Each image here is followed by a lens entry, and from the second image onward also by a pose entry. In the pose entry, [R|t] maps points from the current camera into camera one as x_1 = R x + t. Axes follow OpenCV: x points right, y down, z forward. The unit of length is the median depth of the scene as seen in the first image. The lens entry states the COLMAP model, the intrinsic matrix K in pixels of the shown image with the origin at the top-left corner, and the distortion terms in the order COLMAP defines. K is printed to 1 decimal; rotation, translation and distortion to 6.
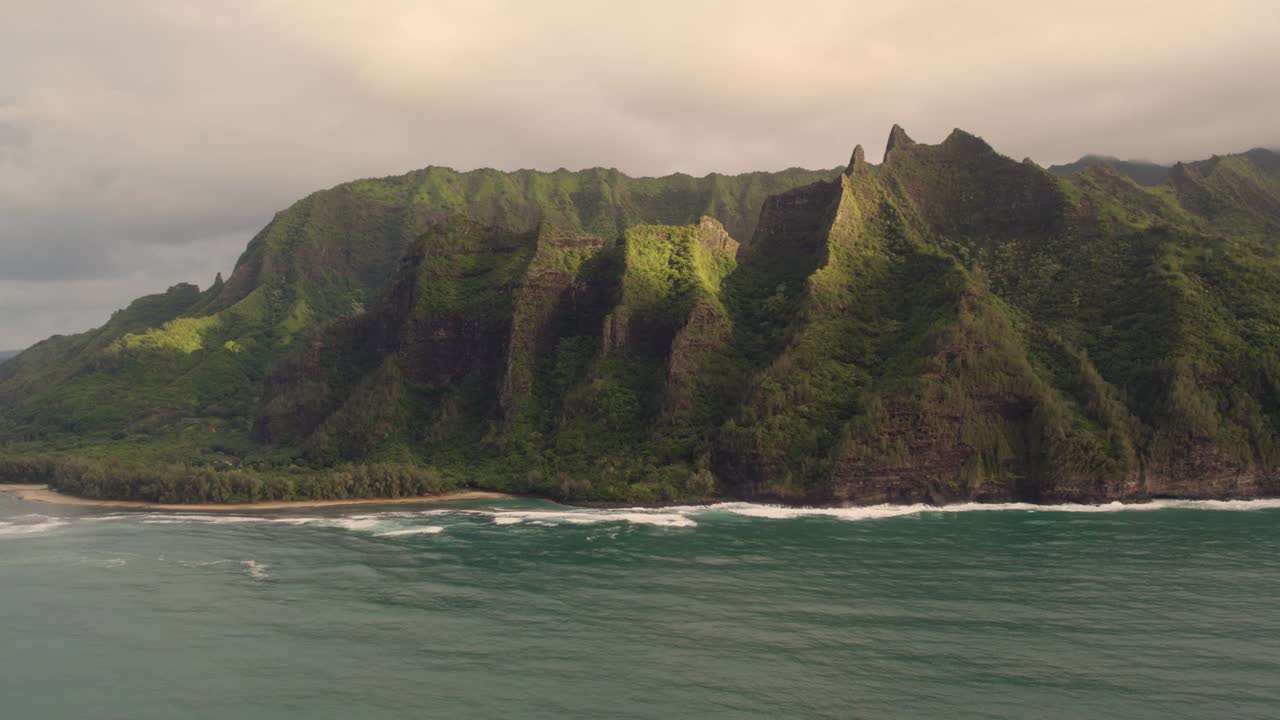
lens RADIAL K [[1140.7, 0, 643.1], [0, 1140.7, 363.0], [0, 0, 1]] dist [-0.053919, -0.000846]
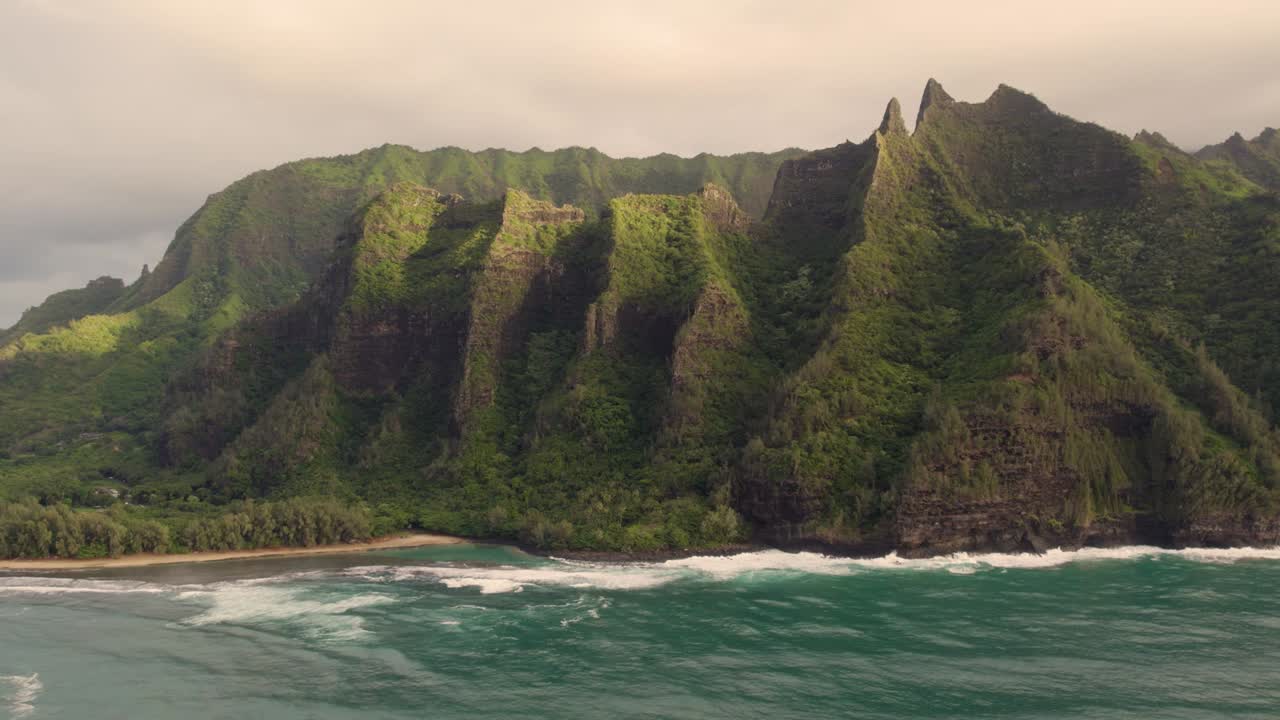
lens RADIAL K [[1140.7, 0, 642.6], [0, 1140.7, 363.5], [0, 0, 1]] dist [-0.053919, -0.000846]
pose [[0.999779, -0.005600, 0.020267, -0.012107], [0.005620, 0.999984, -0.000924, 0.000302], [-0.020262, 0.001038, 0.999794, 0.212473]]
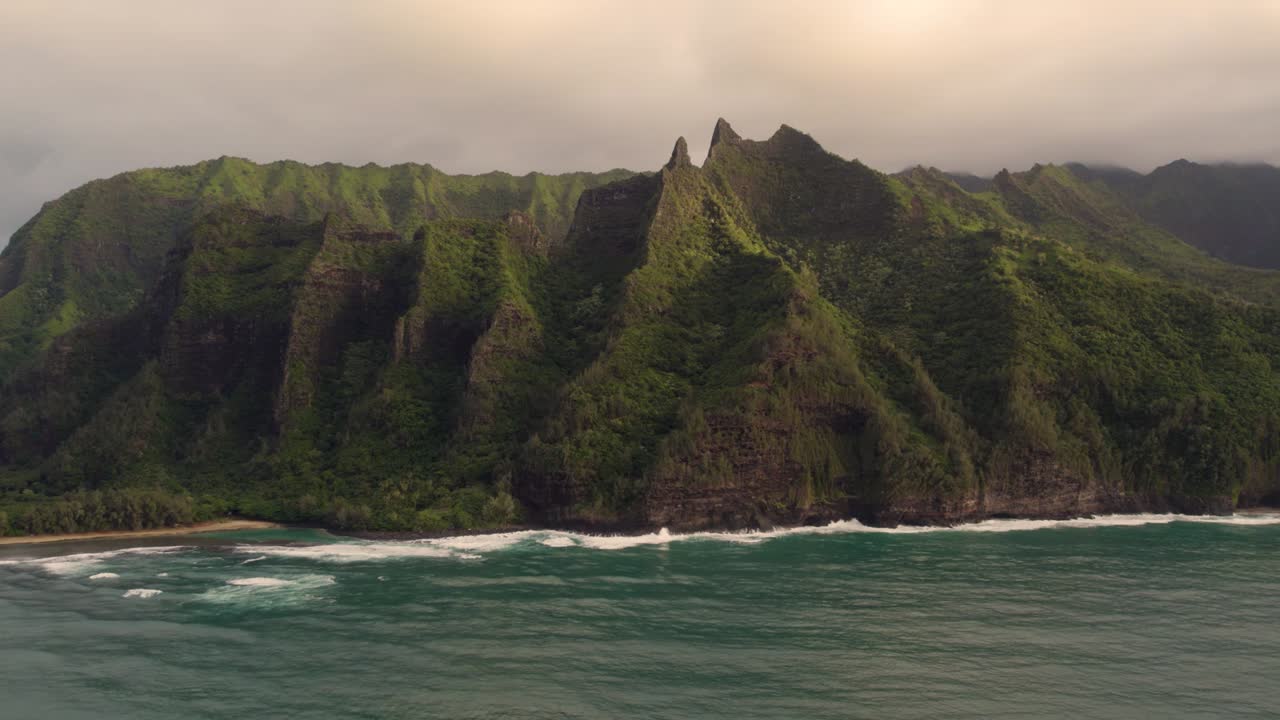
lens RADIAL K [[1140.7, 0, 639.2], [0, 1140.7, 363.2], [0, 0, 1]] dist [-0.053919, -0.000846]
pose [[0.989581, 0.002516, 0.143958, 0.025522], [-0.001421, 0.999969, -0.007713, 0.000504], [-0.143973, 0.007428, 0.989554, 0.098535]]
